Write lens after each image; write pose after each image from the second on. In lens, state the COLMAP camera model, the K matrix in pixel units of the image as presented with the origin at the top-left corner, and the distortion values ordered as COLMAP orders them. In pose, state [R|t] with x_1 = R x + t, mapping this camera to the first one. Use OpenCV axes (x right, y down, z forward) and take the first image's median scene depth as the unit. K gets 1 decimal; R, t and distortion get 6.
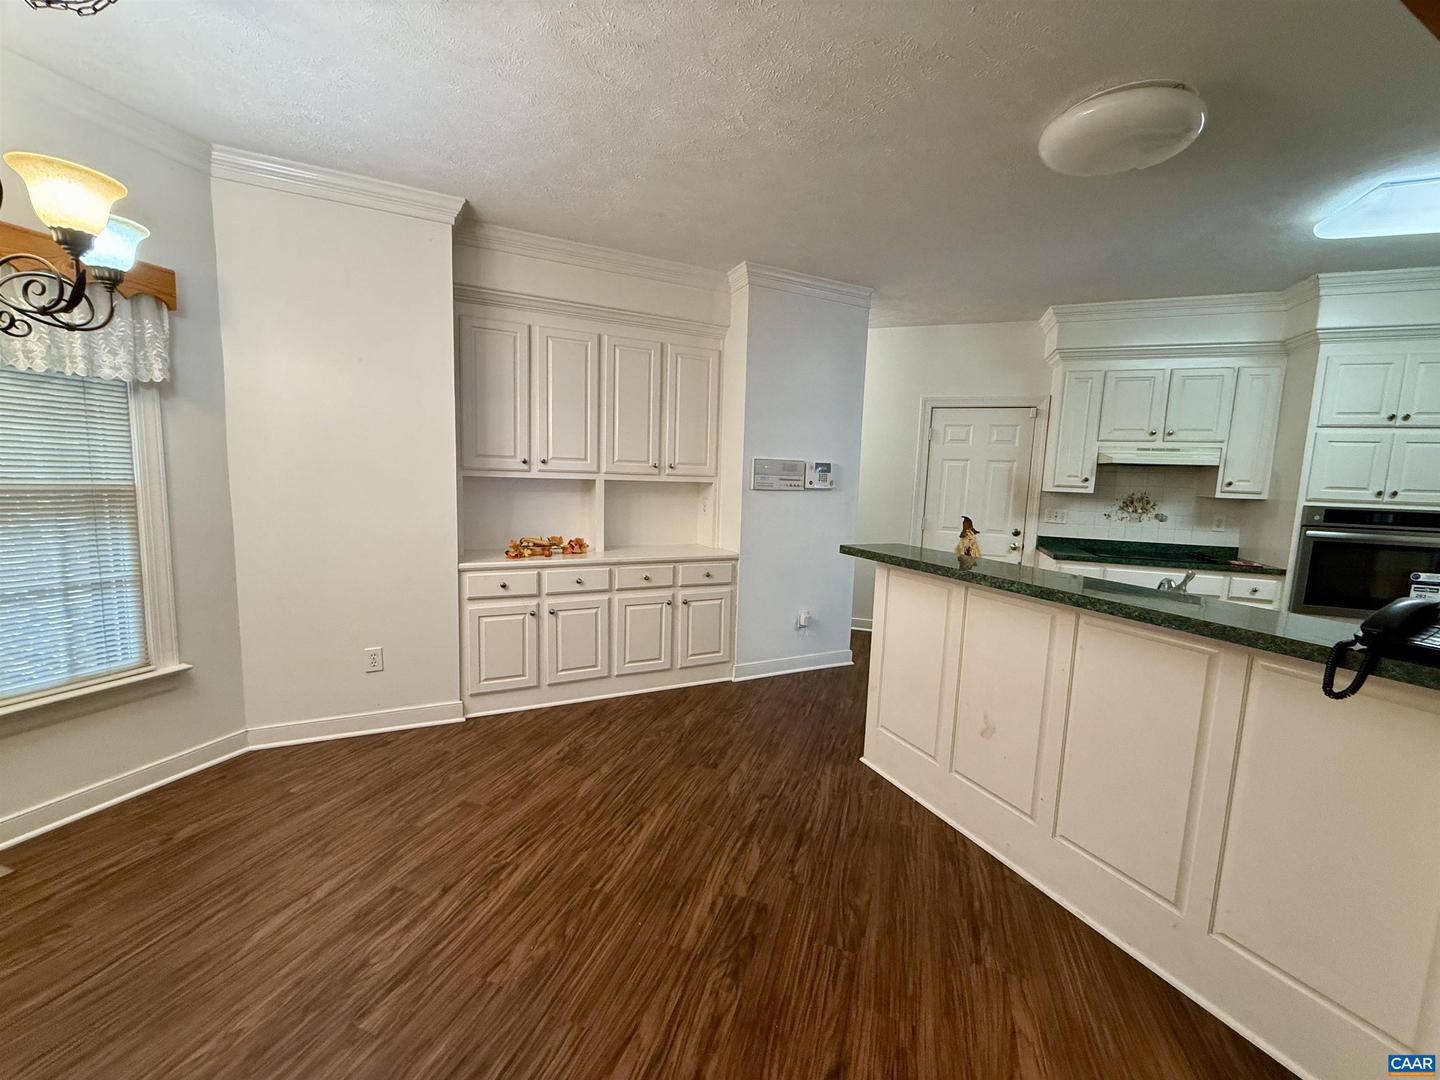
lens RADIAL K [[574.6, 0, 715.0], [0, 574.6, 539.1], [0, 0, 1]] dist [-0.001068, -0.000037]
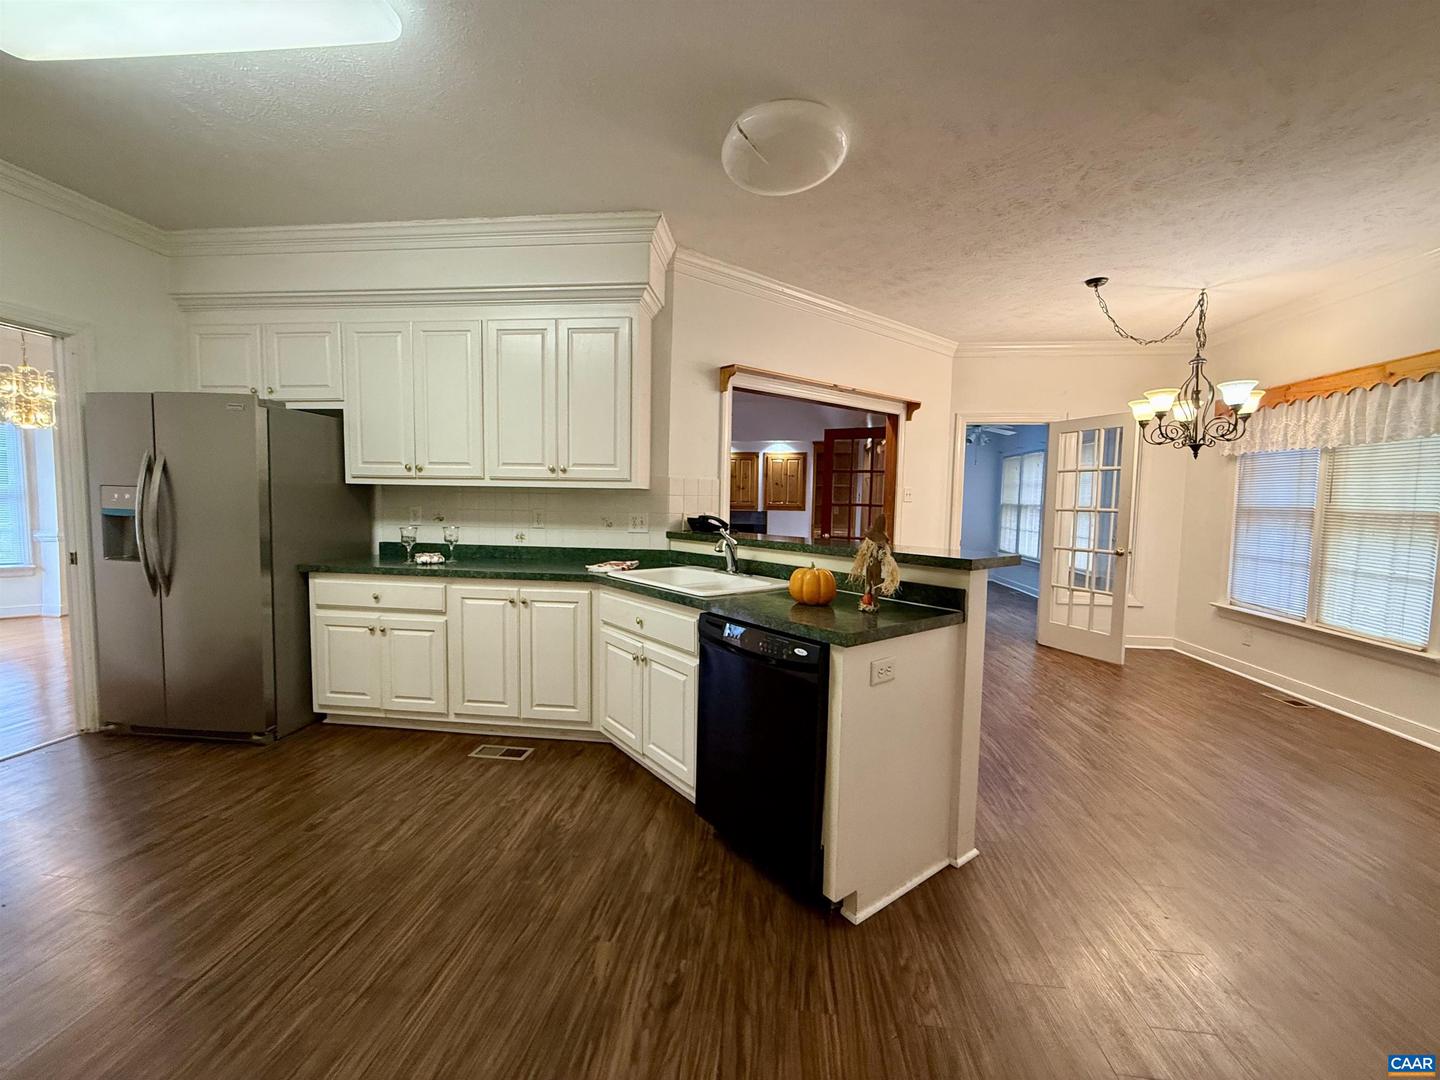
lens RADIAL K [[574.6, 0, 715.0], [0, 574.6, 539.1], [0, 0, 1]] dist [-0.001068, -0.000037]
pose [[-0.975252, -0.035776, -0.218184, 0.529429], [-0.073203, 0.983413, 0.165952, -0.074628], [0.208628, 0.177816, -0.961694, 1.096628]]
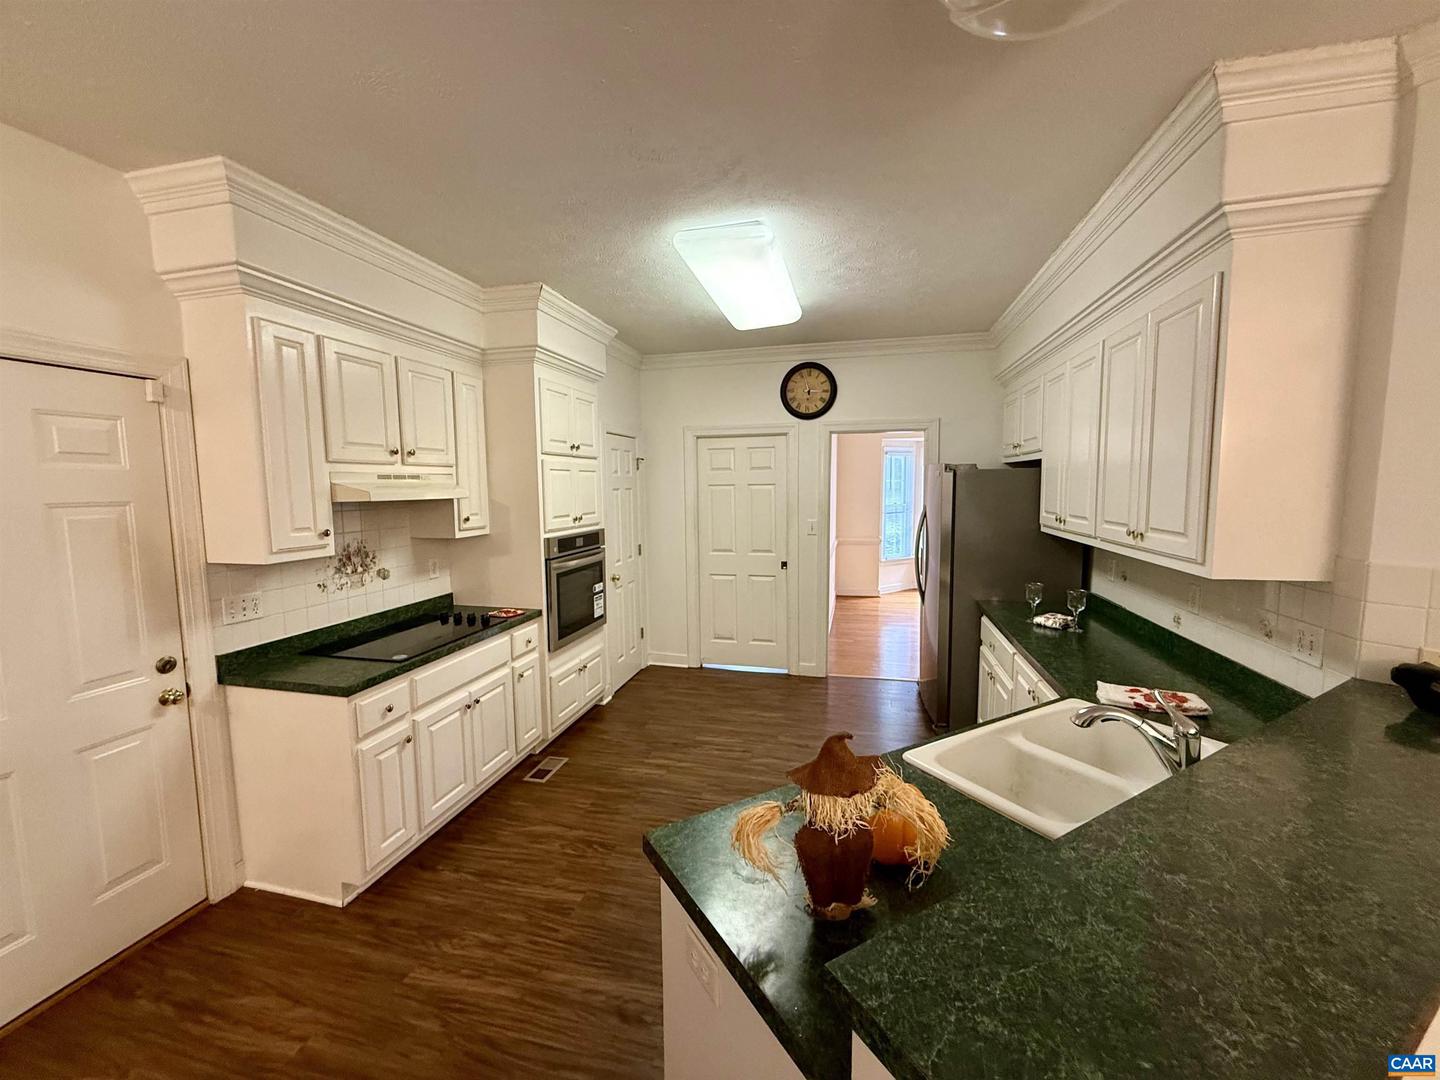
lens RADIAL K [[574.6, 0, 715.0], [0, 574.6, 539.1], [0, 0, 1]] dist [-0.001068, -0.000037]
pose [[-0.087595, -0.127062, 0.988019, 0.082688], [0.117608, 0.983576, 0.136918, -0.137429], [-0.989189, 0.128192, -0.071213, 0.719892]]
